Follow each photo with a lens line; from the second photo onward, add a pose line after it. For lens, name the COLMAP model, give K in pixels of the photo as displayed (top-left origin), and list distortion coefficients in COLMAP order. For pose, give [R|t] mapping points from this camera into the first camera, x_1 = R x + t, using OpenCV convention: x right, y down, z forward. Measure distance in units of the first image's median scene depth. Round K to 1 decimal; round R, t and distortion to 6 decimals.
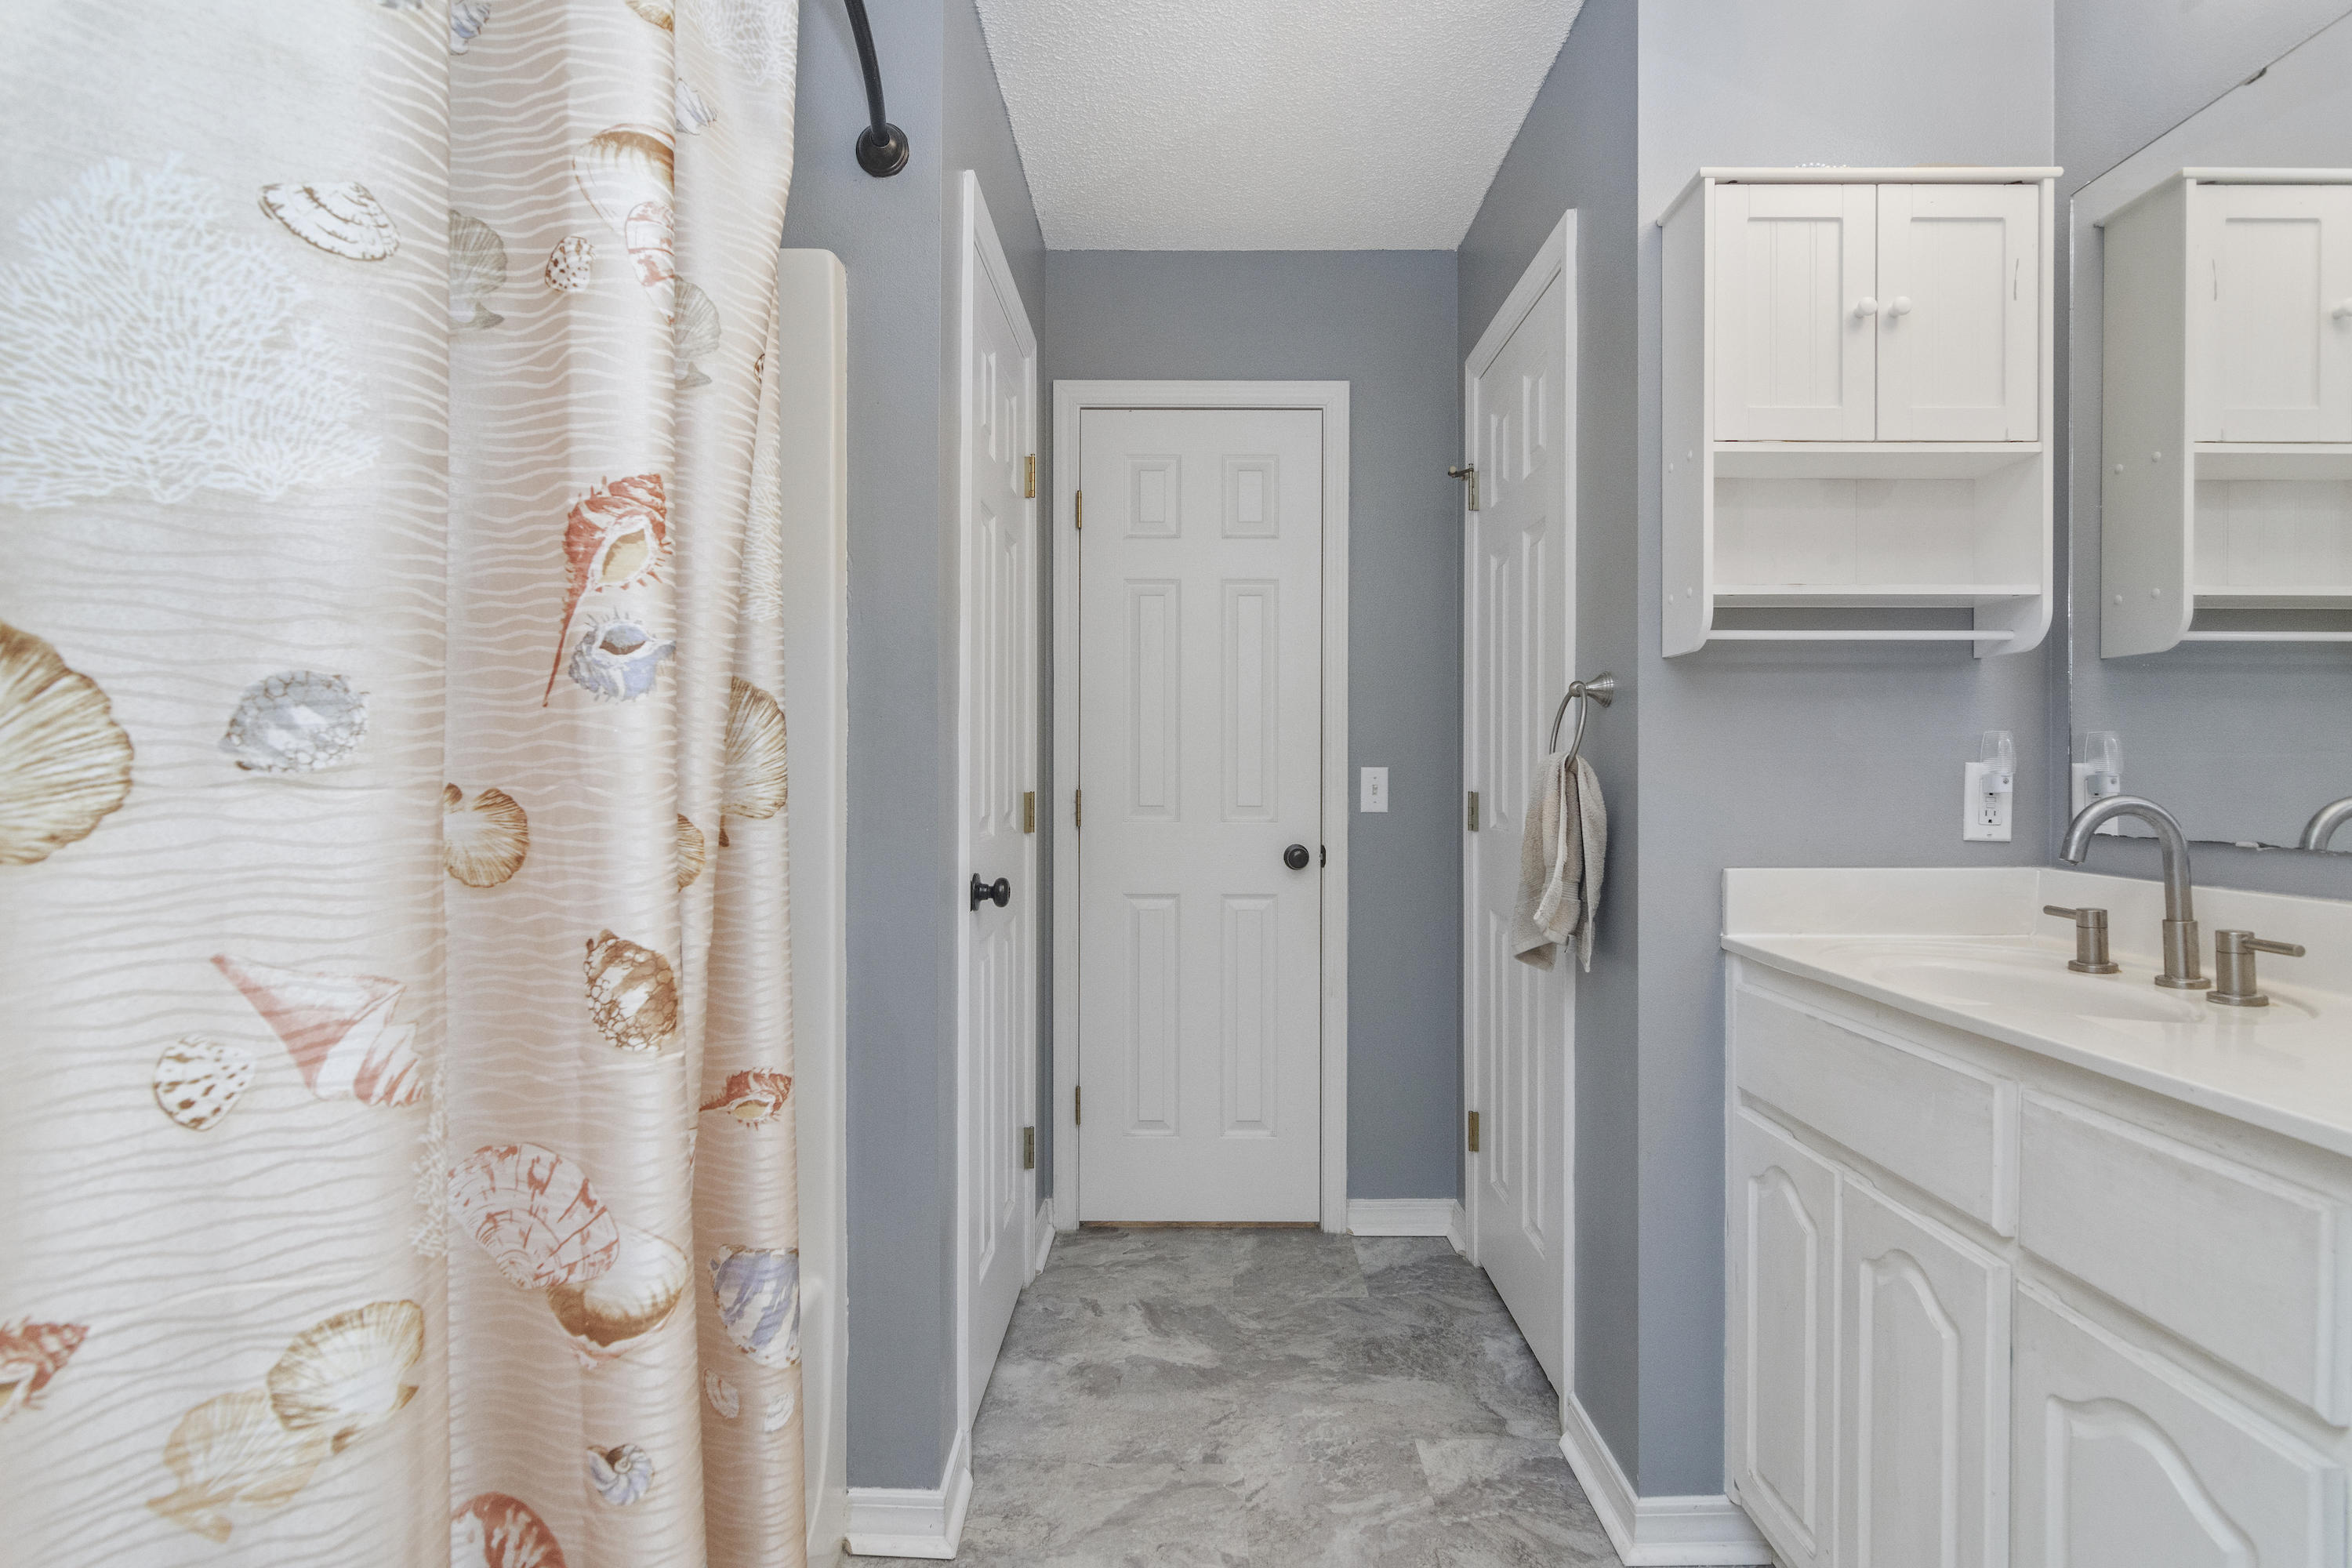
lens RADIAL K [[1146.7, 0, 1213.1], [0, 1146.7, 766.7], [0, 0, 1]] dist [0.001270, 0.001474]
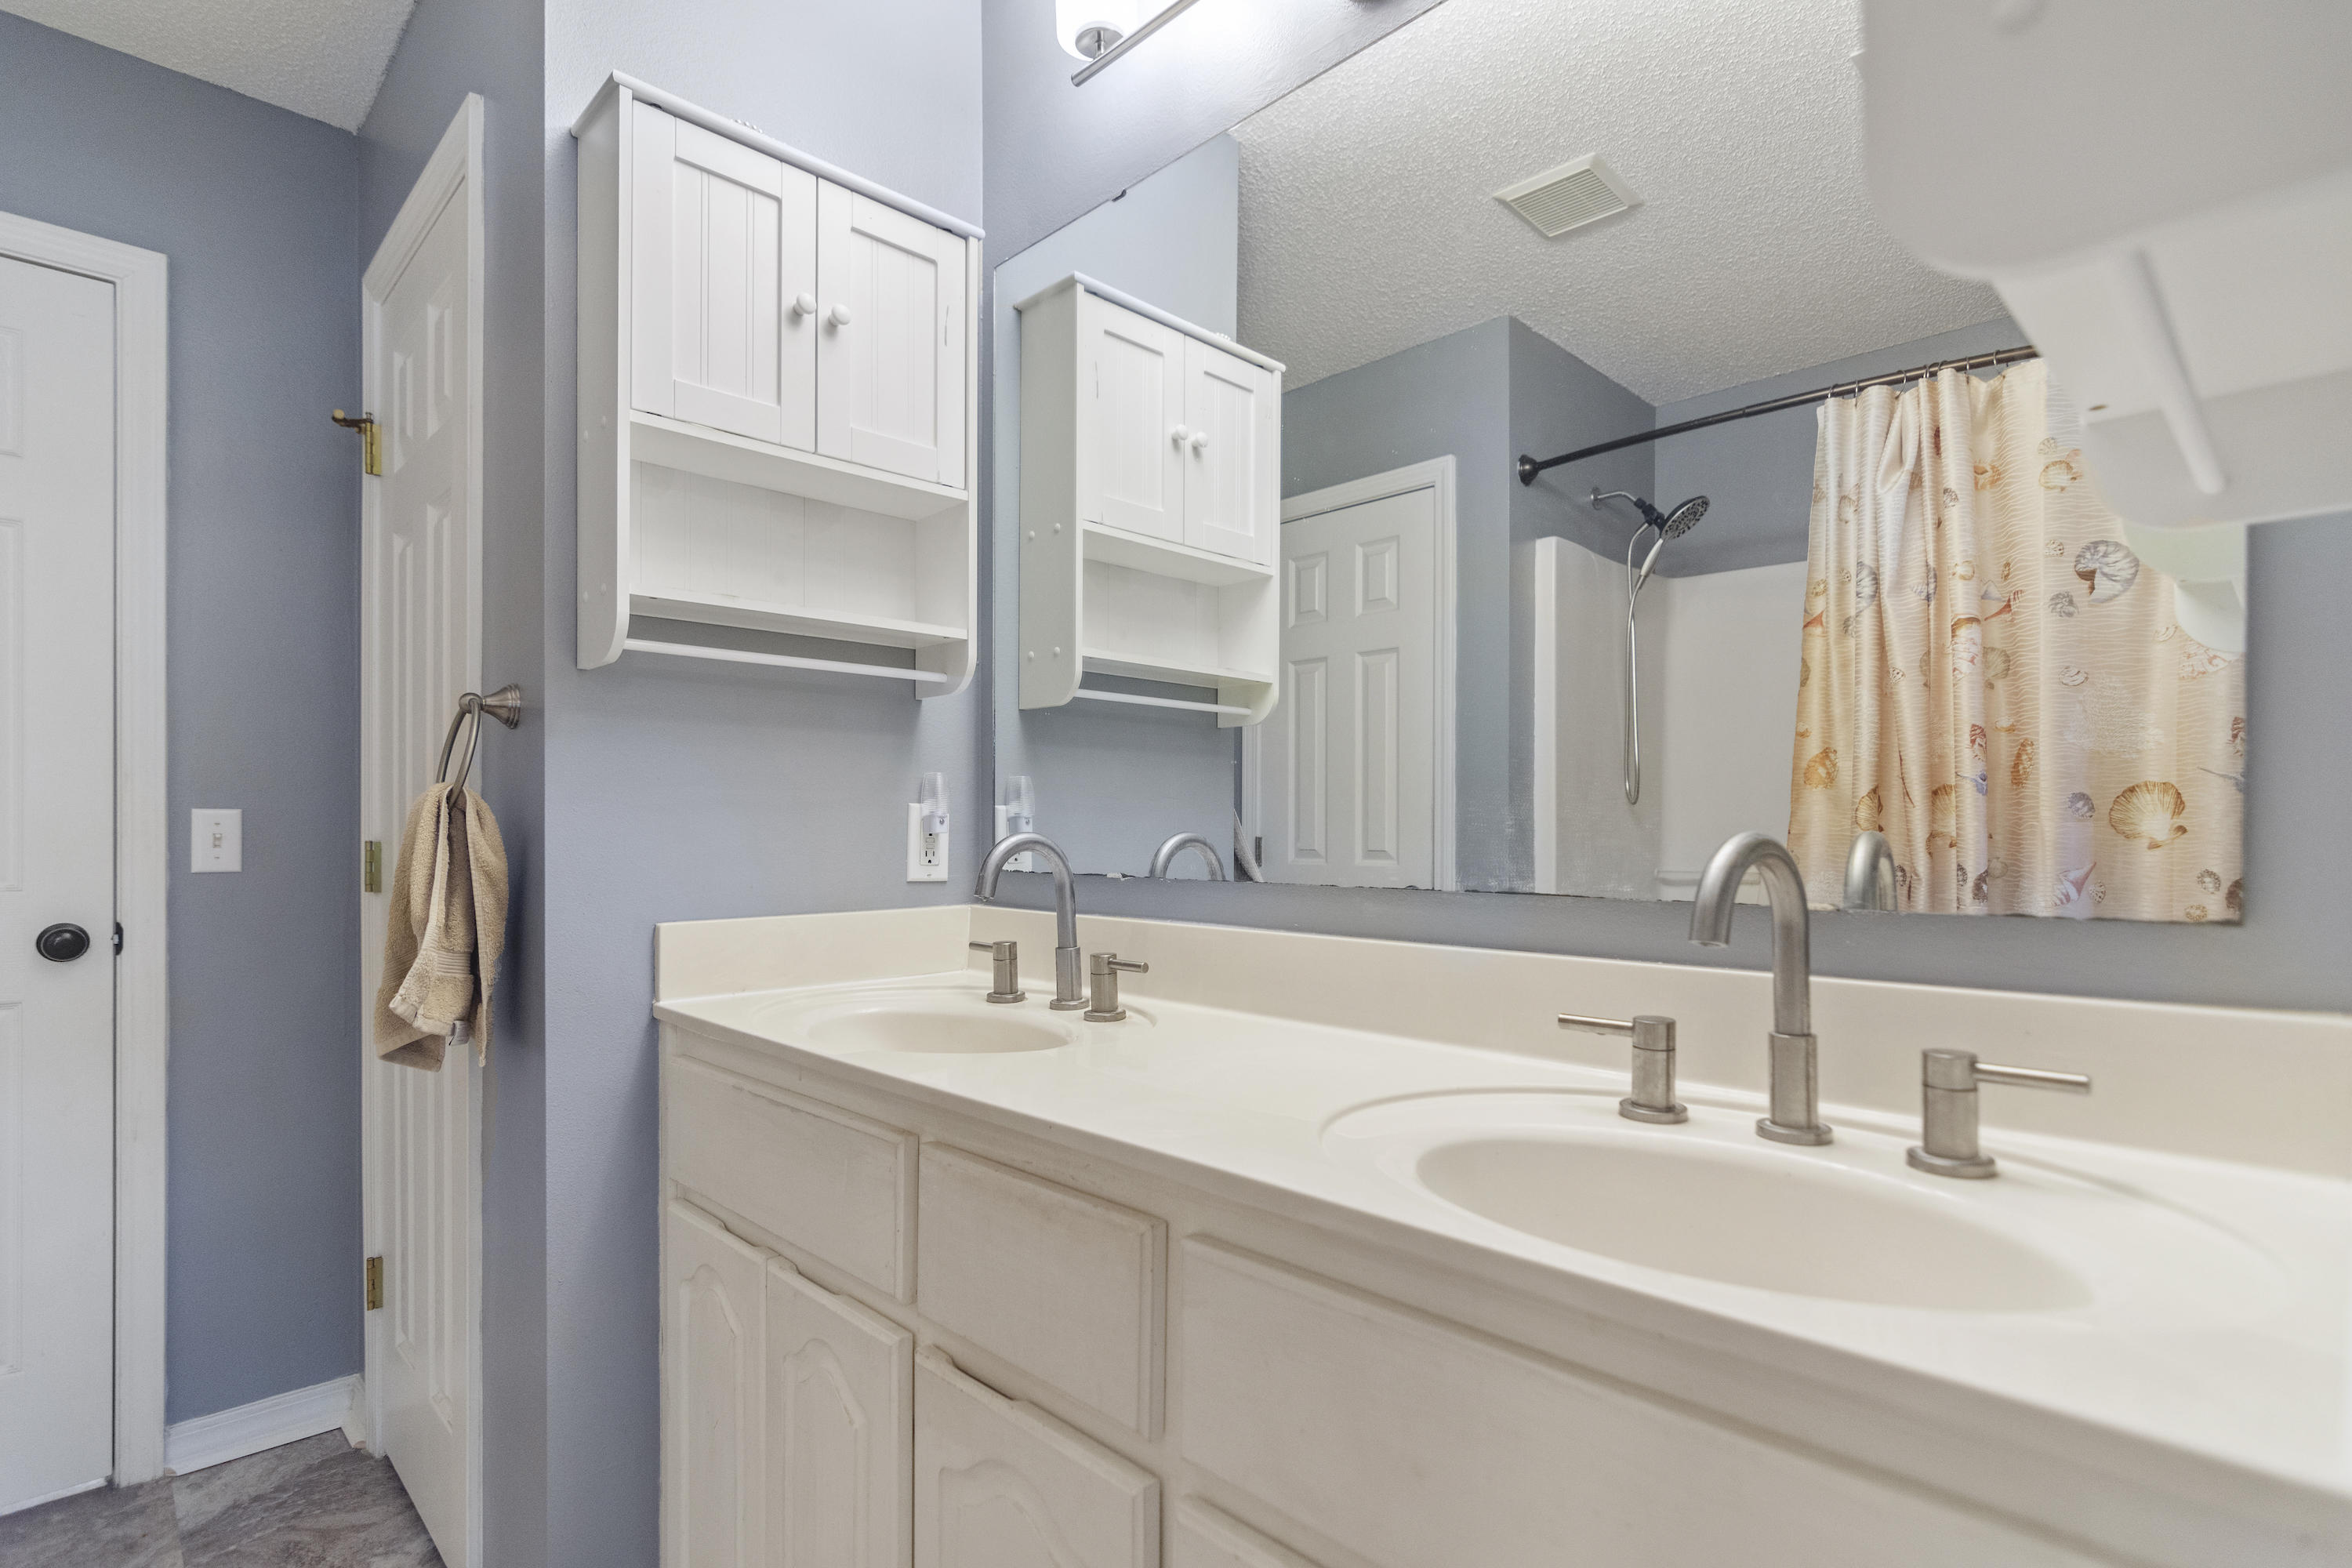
lens RADIAL K [[1137.2, 0, 1165.1], [0, 1137.2, 804.7], [0, 0, 1]] dist [-0.000166, 0.000198]
pose [[0.729338, 0.011975, 0.684049, 0.142413], [-0.001398, 0.999871, -0.016013, 0.013404], [-0.684152, 0.010723, 0.729260, 0.125746]]
